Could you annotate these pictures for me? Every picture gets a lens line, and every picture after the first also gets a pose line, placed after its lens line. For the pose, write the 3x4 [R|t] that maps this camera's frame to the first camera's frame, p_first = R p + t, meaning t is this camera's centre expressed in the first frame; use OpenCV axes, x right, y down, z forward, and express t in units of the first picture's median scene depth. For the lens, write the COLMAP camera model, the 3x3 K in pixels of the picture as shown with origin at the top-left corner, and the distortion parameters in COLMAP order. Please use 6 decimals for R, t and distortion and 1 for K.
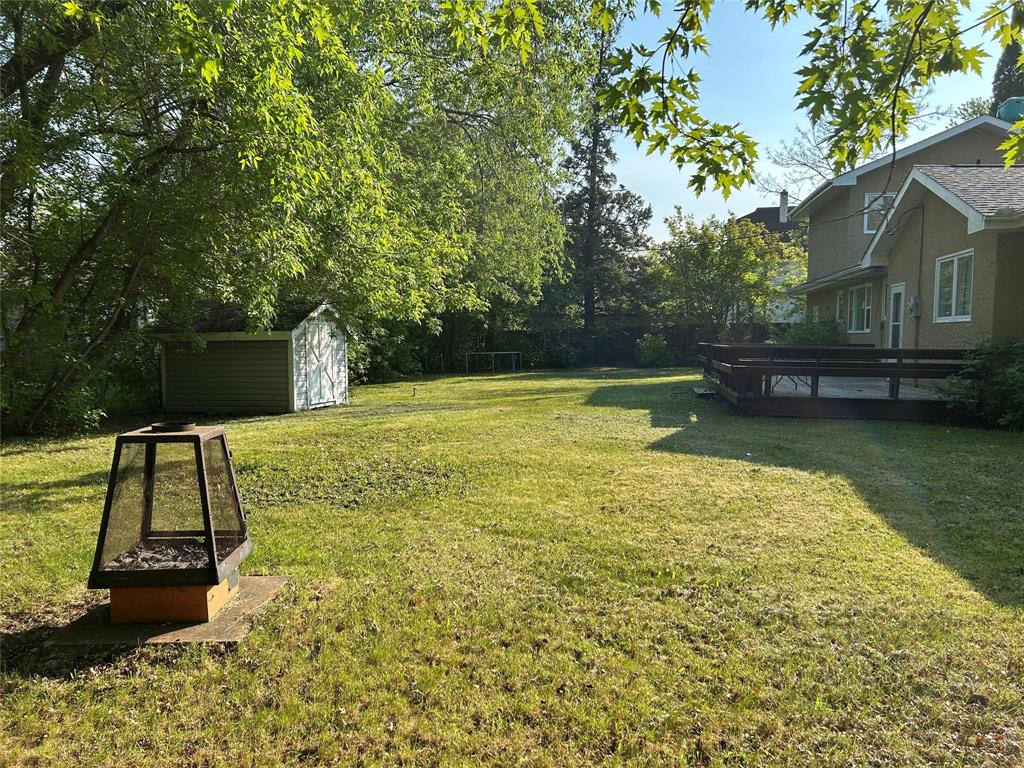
lens RADIAL K [[759.6, 0, 506.3], [0, 759.6, 407.0], [0, 0, 1]] dist [0.067607, -0.083759]
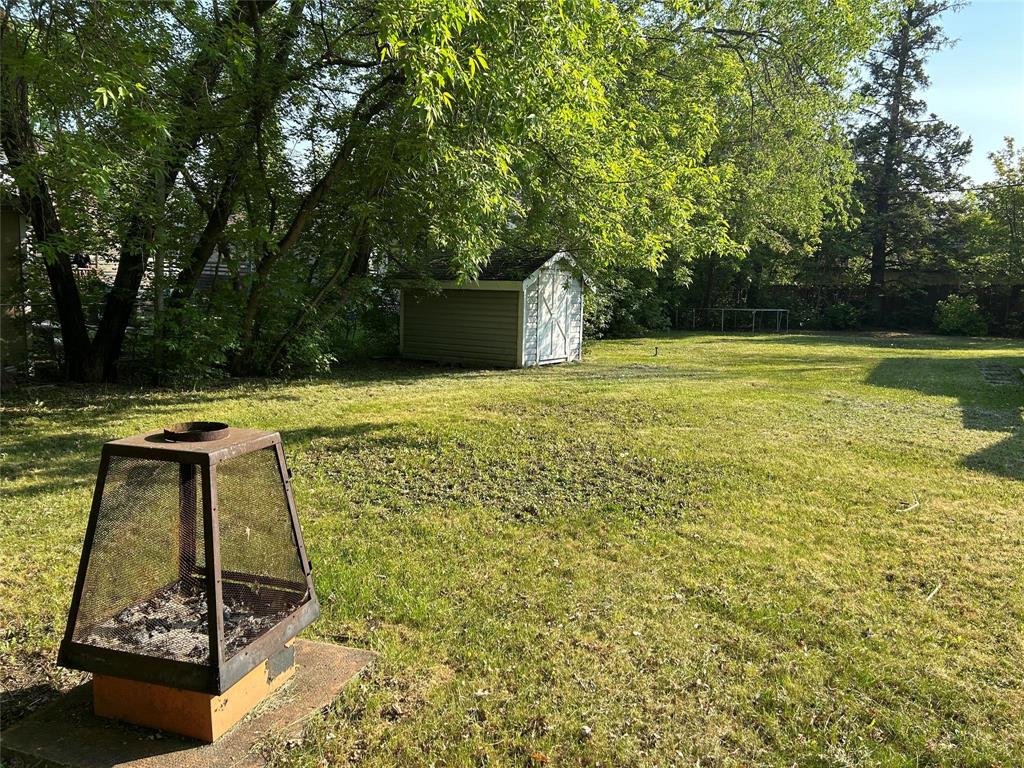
lens RADIAL K [[767.6, 0, 516.8], [0, 767.6, 380.8], [0, 0, 1]] dist [0.061655, -0.078240]
pose [[0.948350, 0.071533, -0.309056, 0.005444], [-0.062244, 0.997266, 0.039825, -0.010955], [0.311059, -0.018531, 0.950210, 0.081531]]
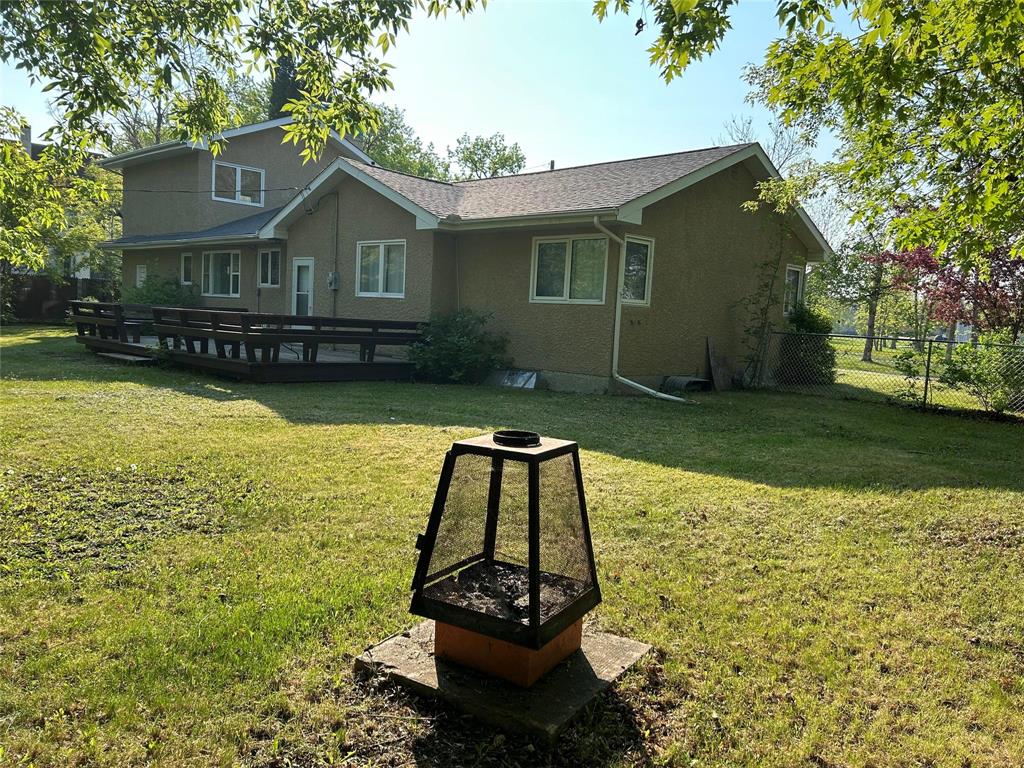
lens RADIAL K [[759.6, 0, 506.3], [0, 759.6, 407.0], [0, 0, 1]] dist [0.067607, -0.083759]
pose [[0.551553, -0.079200, 0.830371, -0.193403], [0.031235, 0.996745, 0.074322, -0.012652], [-0.833555, -0.015056, 0.552232, 0.100486]]
